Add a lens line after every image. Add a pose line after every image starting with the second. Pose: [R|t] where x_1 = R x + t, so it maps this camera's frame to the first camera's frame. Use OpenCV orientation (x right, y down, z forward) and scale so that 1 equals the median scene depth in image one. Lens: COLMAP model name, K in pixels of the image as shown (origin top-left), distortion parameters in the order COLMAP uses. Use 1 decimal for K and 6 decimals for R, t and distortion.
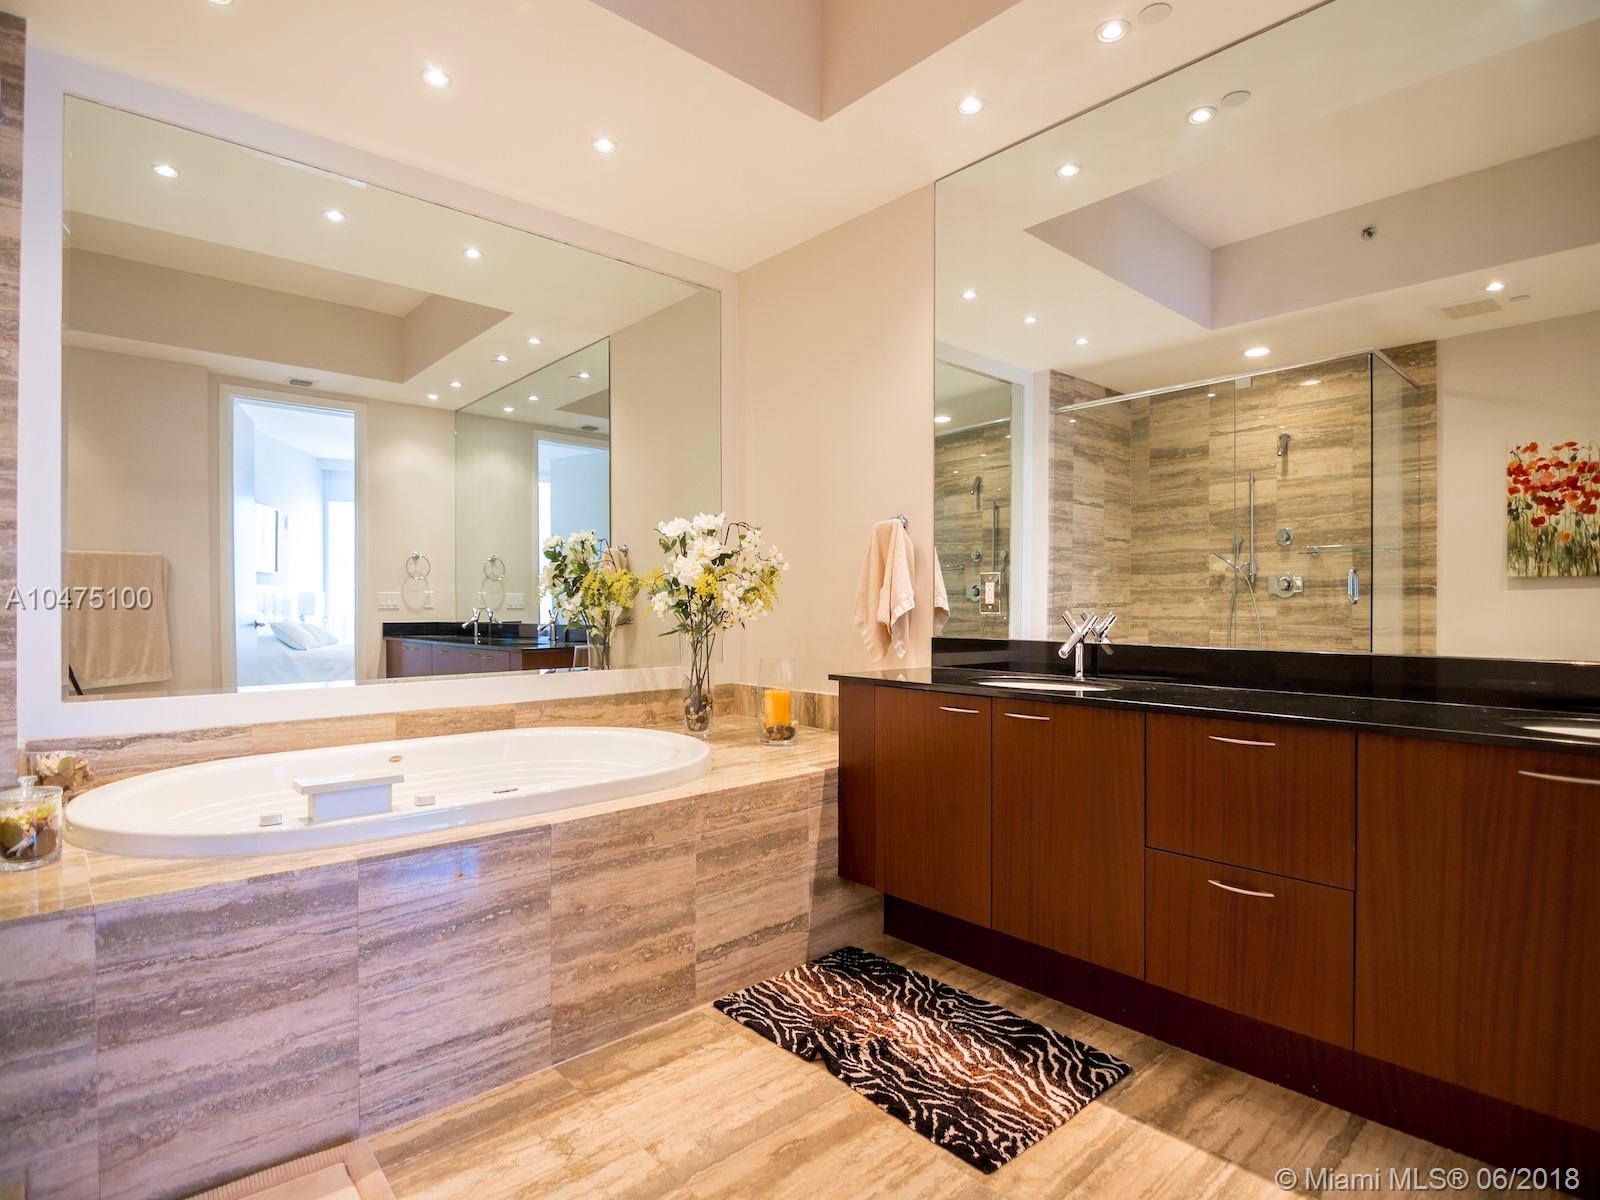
lens RADIAL K [[834.5, 0, 790.5], [0, 834.5, 588.7], [0, 0, 1]] dist [0.001854, -0.015191]
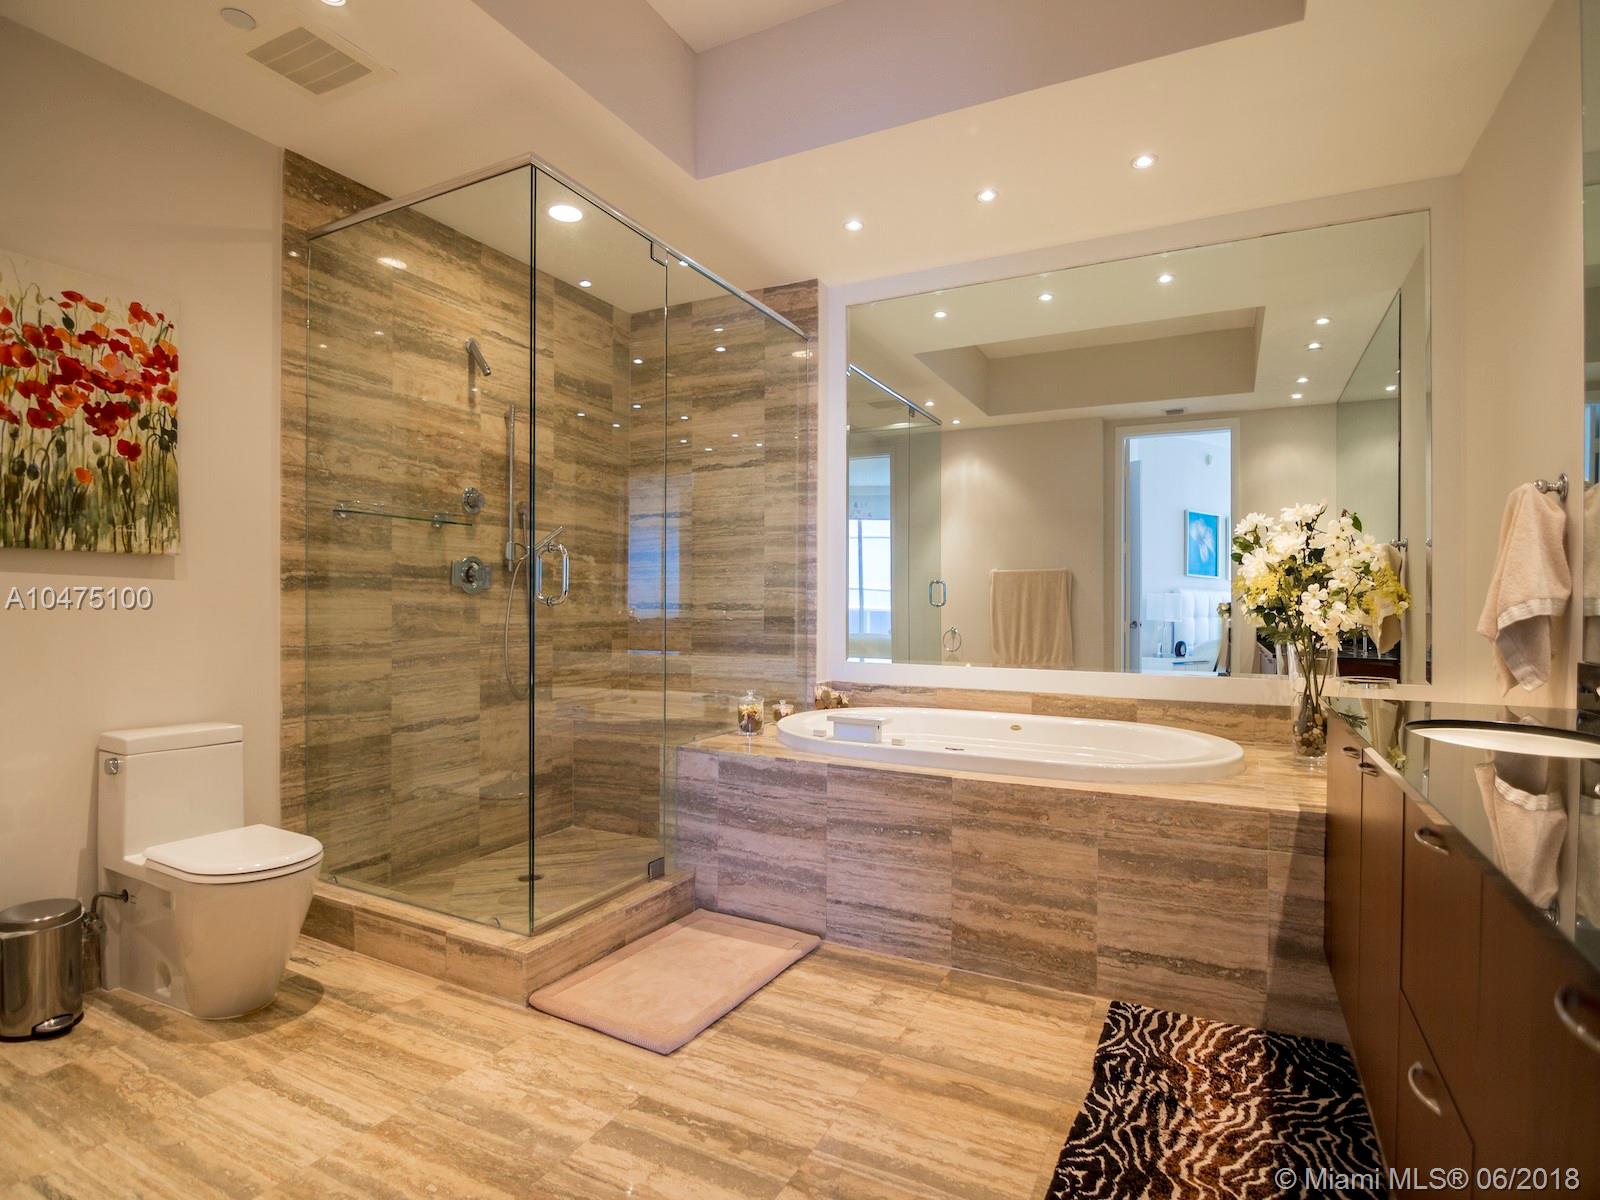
lens RADIAL K [[834.5, 0, 790.5], [0, 834.5, 588.7], [0, 0, 1]] dist [0.001854, -0.015191]
pose [[0.349364, -0.013073, -0.936896, 0.763846], [0.007867, 0.999908, -0.011018, 0.005109], [0.936954, -0.003521, 0.349435, 0.299189]]
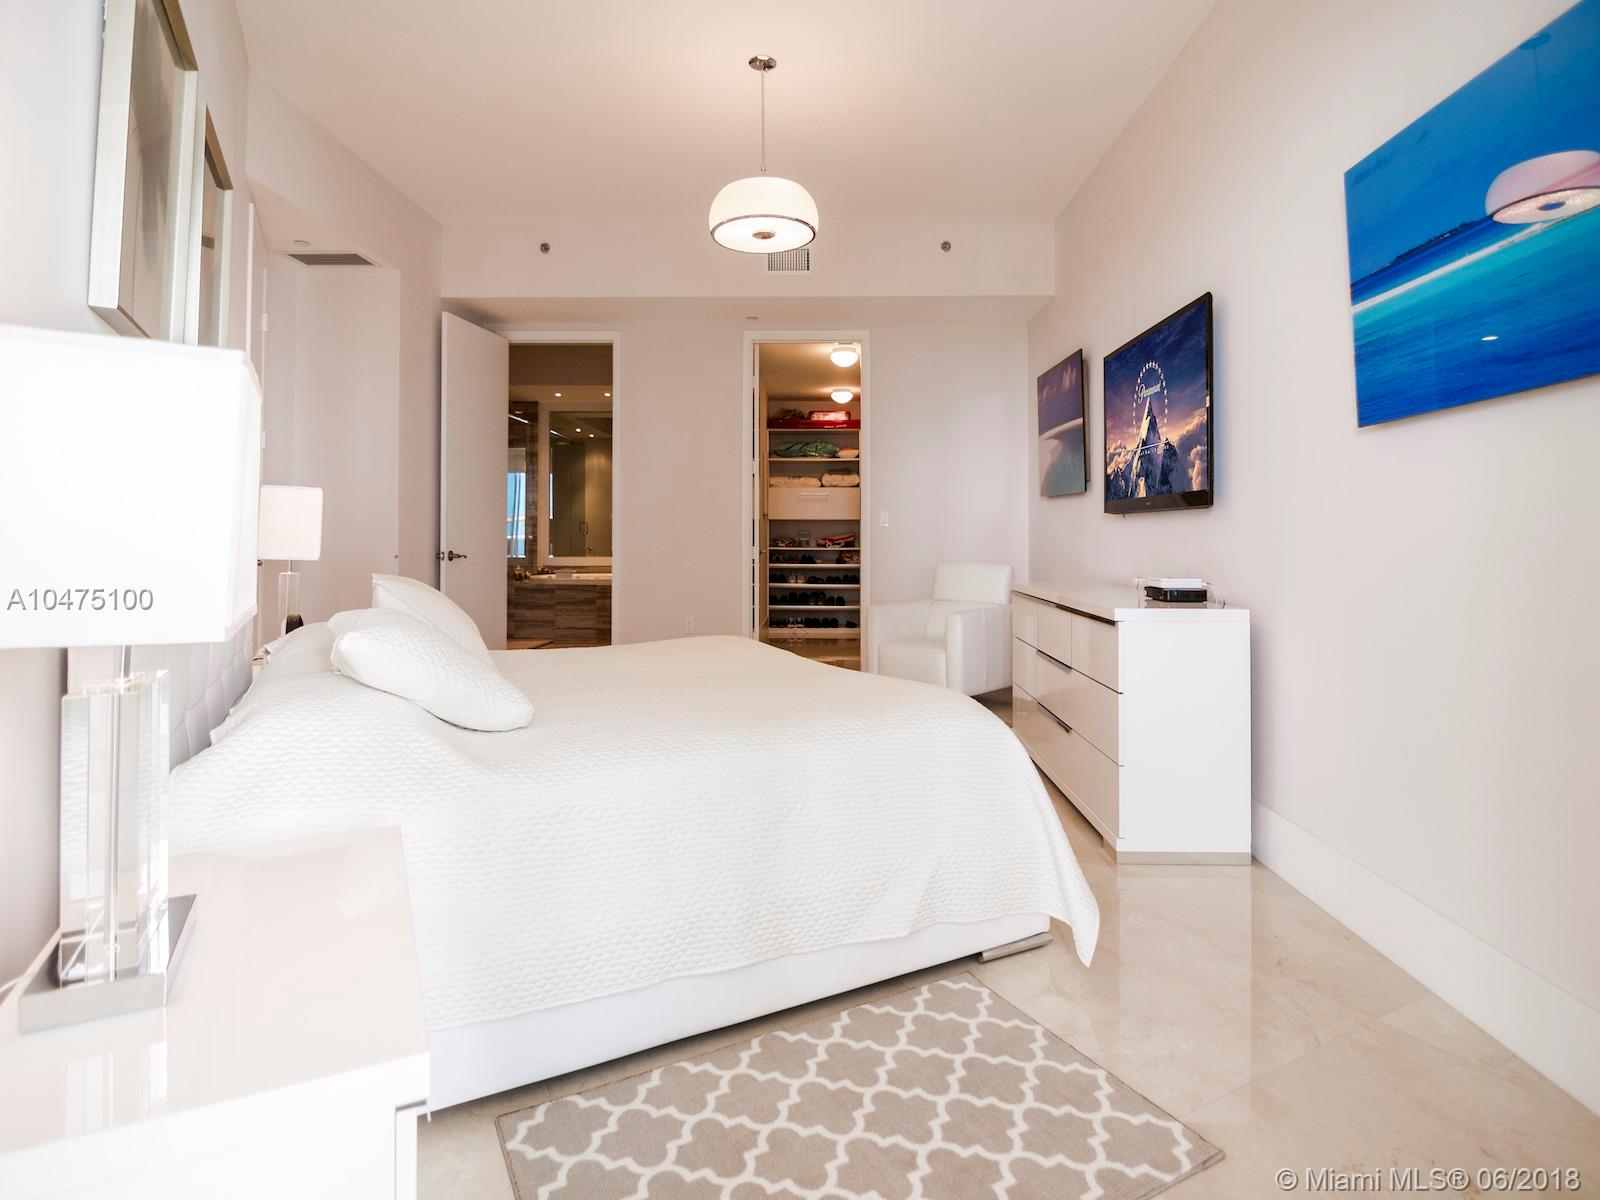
lens RADIAL K [[834.5, 0, 790.5], [0, 834.5, 588.7], [0, 0, 1]] dist [0.001854, -0.015191]
pose [[0.718638, 0.039961, -0.694235, 3.100122], [0.009578, 0.997684, 0.067342, 0.025793], [0.695318, -0.055043, 0.716591, -1.241706]]
